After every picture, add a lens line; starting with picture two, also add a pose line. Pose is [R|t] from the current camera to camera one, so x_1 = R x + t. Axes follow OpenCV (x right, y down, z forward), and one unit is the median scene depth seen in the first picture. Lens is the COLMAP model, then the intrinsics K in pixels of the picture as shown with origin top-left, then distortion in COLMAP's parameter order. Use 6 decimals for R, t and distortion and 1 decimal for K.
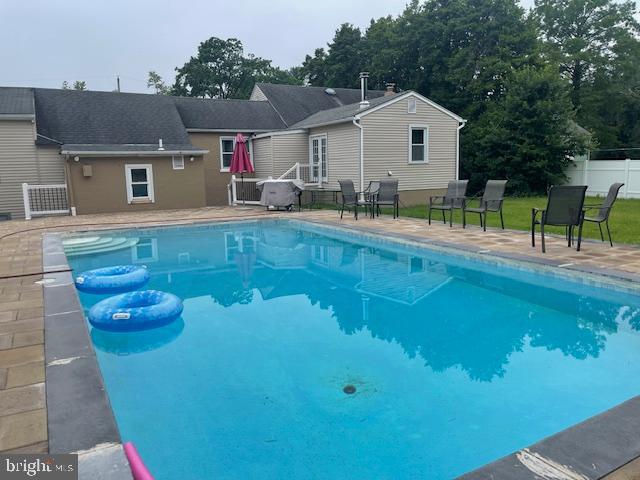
lens RADIAL K [[488.7, 0, 319.7], [0, 488.7, 239.4], [0, 0, 1]] dist [0.067788, -0.074318]
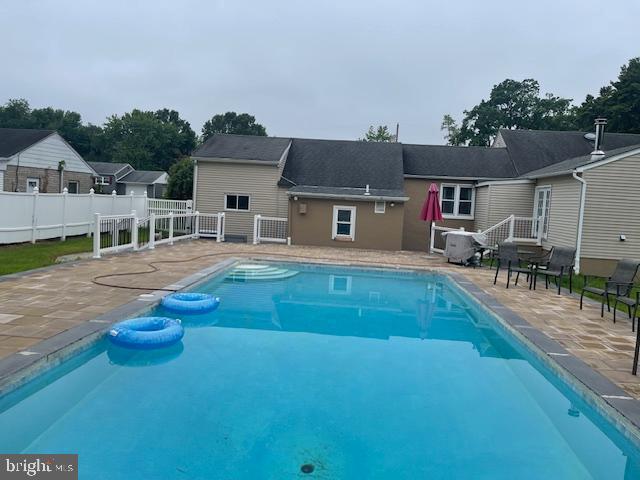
lens RADIAL K [[488.7, 0, 320.6], [0, 488.7, 239.2], [0, 0, 1]] dist [0.067788, -0.074318]
pose [[0.833978, 0.111474, -0.540421, 0.181246], [-0.152666, 0.987765, -0.031844, -0.031913], [0.530258, 0.109061, 0.840792, 0.041770]]
